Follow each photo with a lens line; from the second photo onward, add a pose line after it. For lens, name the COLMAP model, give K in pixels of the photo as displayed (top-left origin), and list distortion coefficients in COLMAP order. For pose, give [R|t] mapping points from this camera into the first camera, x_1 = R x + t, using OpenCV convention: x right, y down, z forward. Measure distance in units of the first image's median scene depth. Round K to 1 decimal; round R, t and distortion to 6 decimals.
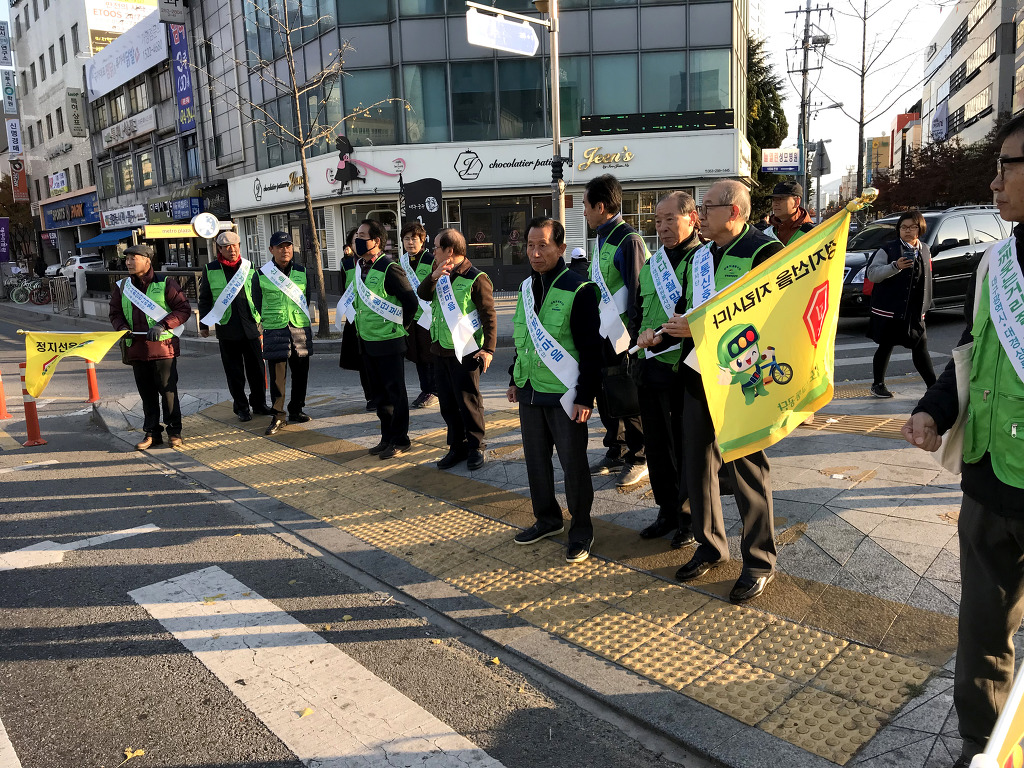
lens RADIAL K [[851.2, 0, 556.2], [0, 851.2, 363.6], [0, 0, 1]] dist [0.010622, -0.003693]
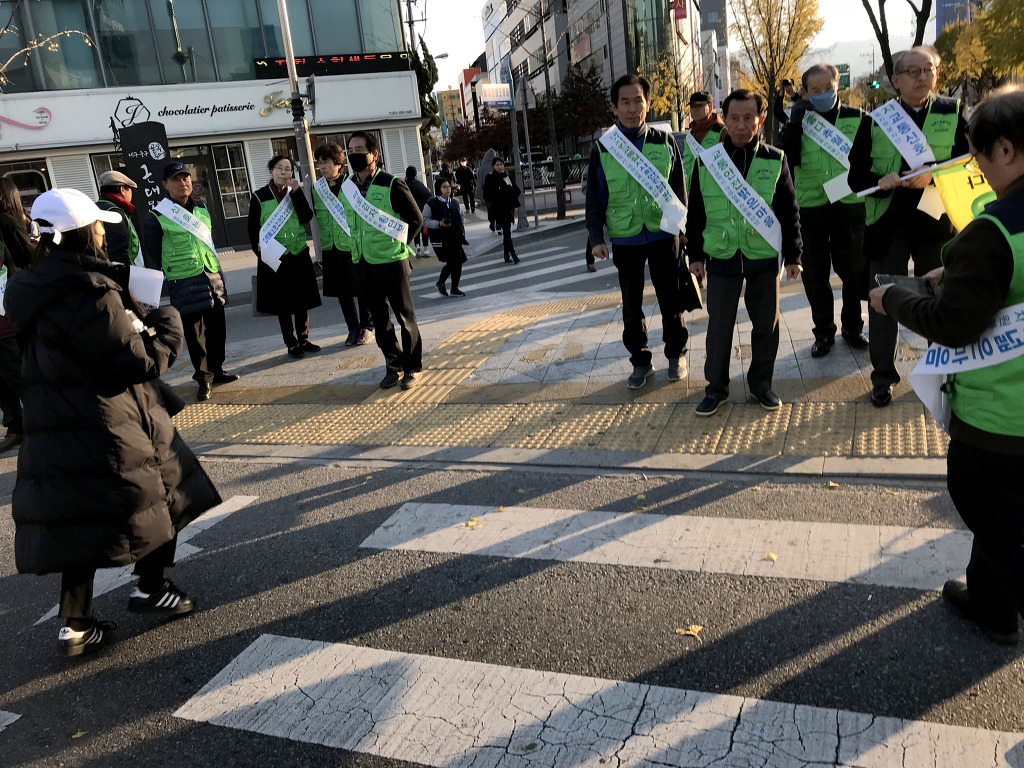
lens RADIAL K [[832.3, 0, 518.3], [0, 832.3, 358.8], [0, 0, 1]] dist [0.006175, -0.001966]
pose [[0.880240, -0.157715, 0.447553, -0.239600], [0.139073, 0.987479, 0.074455, 0.013763], [-0.453692, -0.003295, 0.891152, 0.060126]]
